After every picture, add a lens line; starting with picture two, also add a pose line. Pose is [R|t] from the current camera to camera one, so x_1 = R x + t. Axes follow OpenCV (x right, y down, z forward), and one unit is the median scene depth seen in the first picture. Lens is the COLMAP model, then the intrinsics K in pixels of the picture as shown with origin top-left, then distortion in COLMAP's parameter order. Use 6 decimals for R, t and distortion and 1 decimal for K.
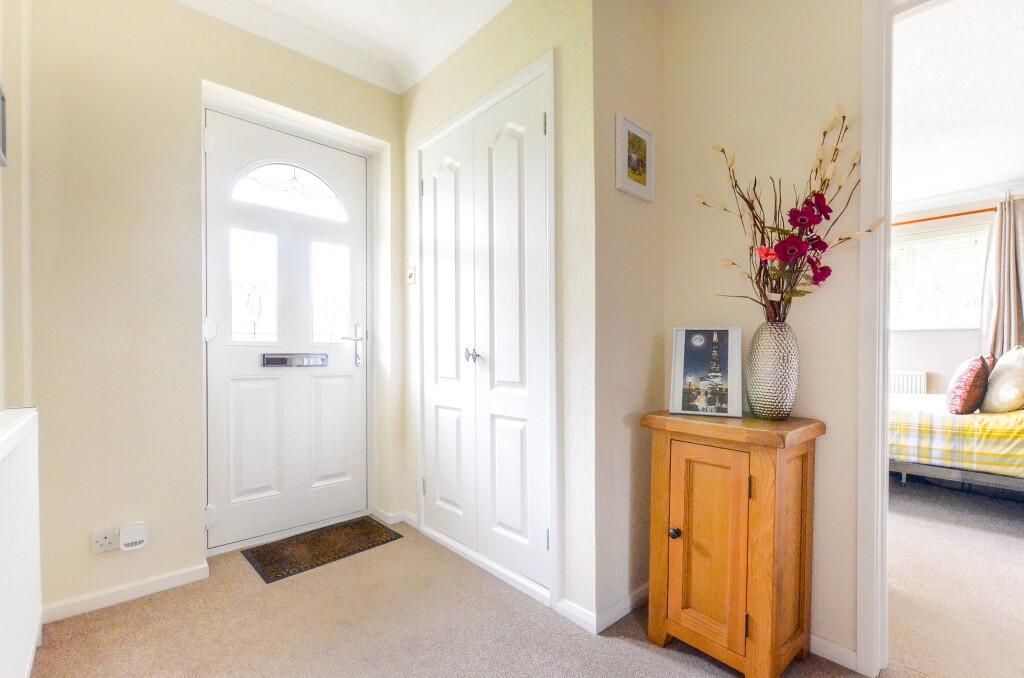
lens RADIAL K [[456.7, 0, 534.8], [0, 456.7, 351.0], [0, 0, 1]] dist [0.006973, -0.001290]
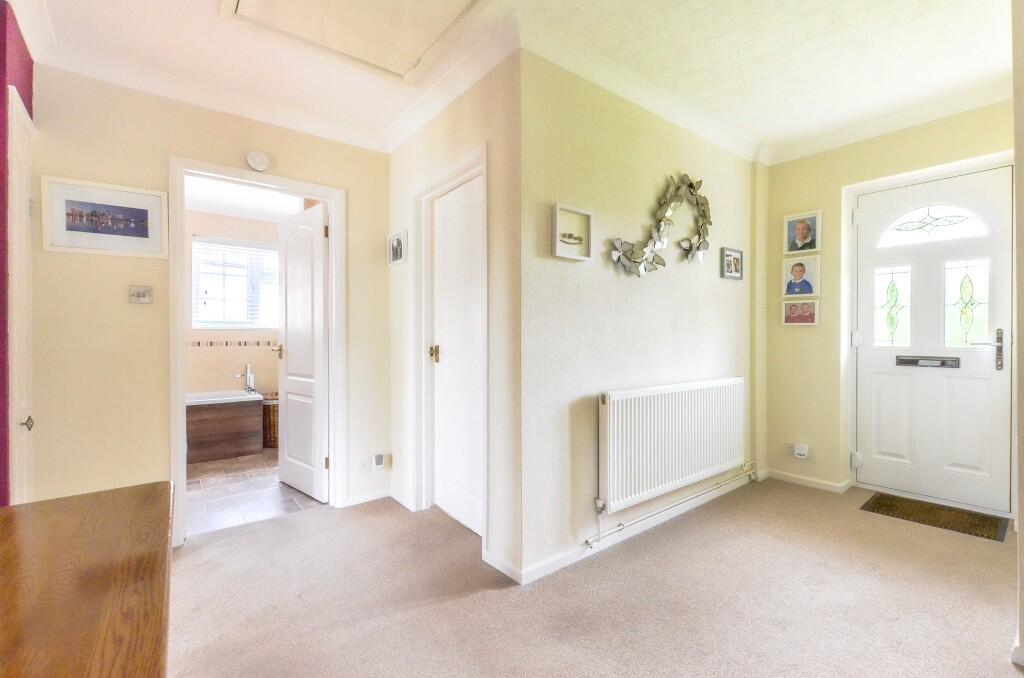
lens RADIAL K [[456.7, 0, 518.9], [0, 456.7, 336.9], [0, 0, 1]] dist [0.006973, -0.001290]
pose [[-0.084174, 0.010007, -0.996401, 0.744701], [0.003110, 0.999947, 0.009780, -0.058251], [0.996446, -0.002275, -0.084200, 0.004631]]
